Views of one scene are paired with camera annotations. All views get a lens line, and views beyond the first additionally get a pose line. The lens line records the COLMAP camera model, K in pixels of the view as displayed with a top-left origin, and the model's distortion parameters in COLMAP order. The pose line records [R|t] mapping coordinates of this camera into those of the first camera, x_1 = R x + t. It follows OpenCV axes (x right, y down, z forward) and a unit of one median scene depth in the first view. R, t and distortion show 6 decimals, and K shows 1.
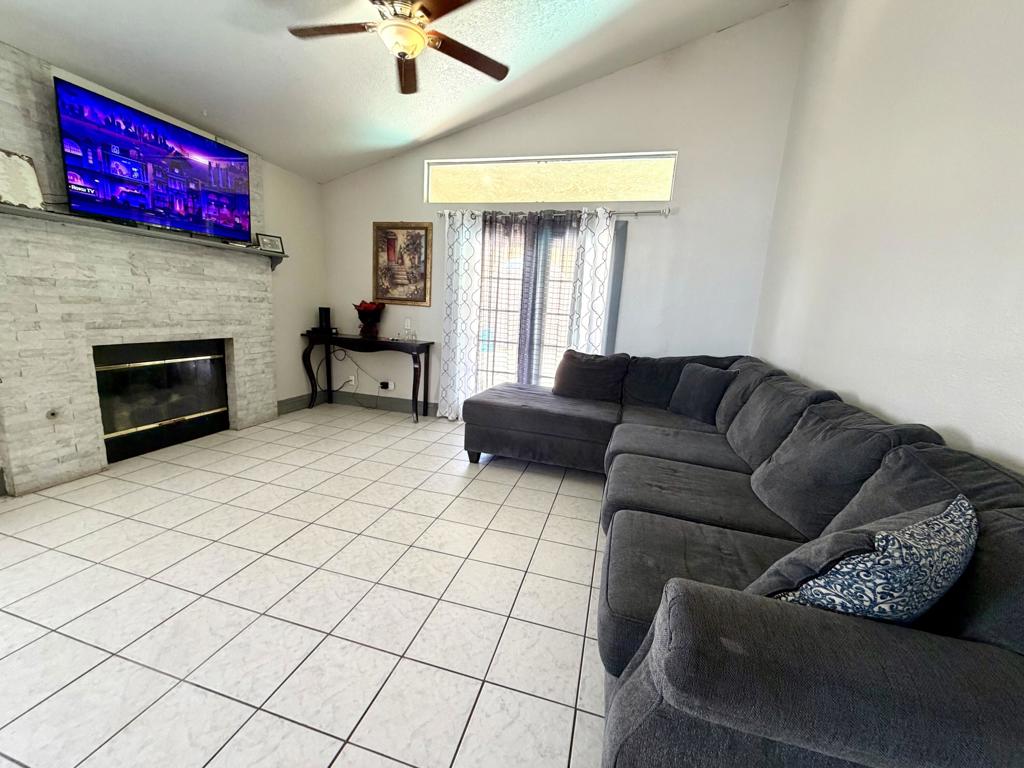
lens RADIAL K [[408.8, 0, 511.2], [0, 408.8, 386.6], [0, 0, 1]] dist [0.000007, 0.000277]
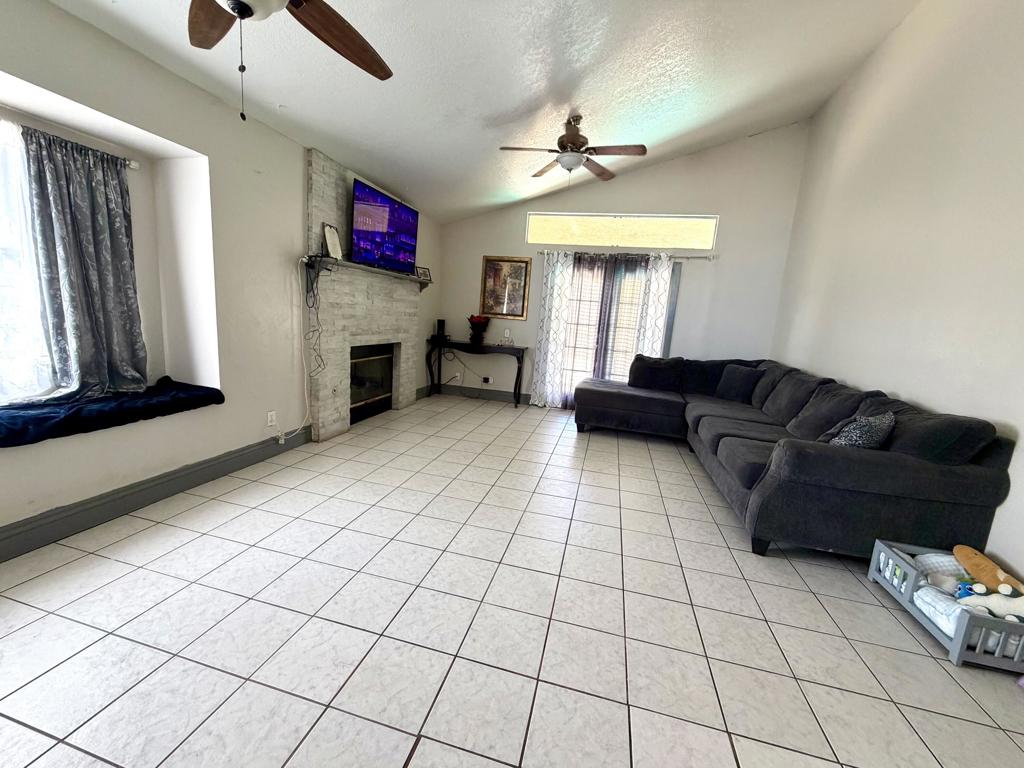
lens RADIAL K [[408.8, 0, 512.2], [0, 408.8, 384.8], [0, 0, 1]] dist [0.000007, 0.000277]
pose [[0.999484, 0.010472, 0.030381, -0.319649], [-0.009850, 0.999740, -0.020550, 0.045311], [-0.030589, 0.020240, 0.999327, -0.355871]]
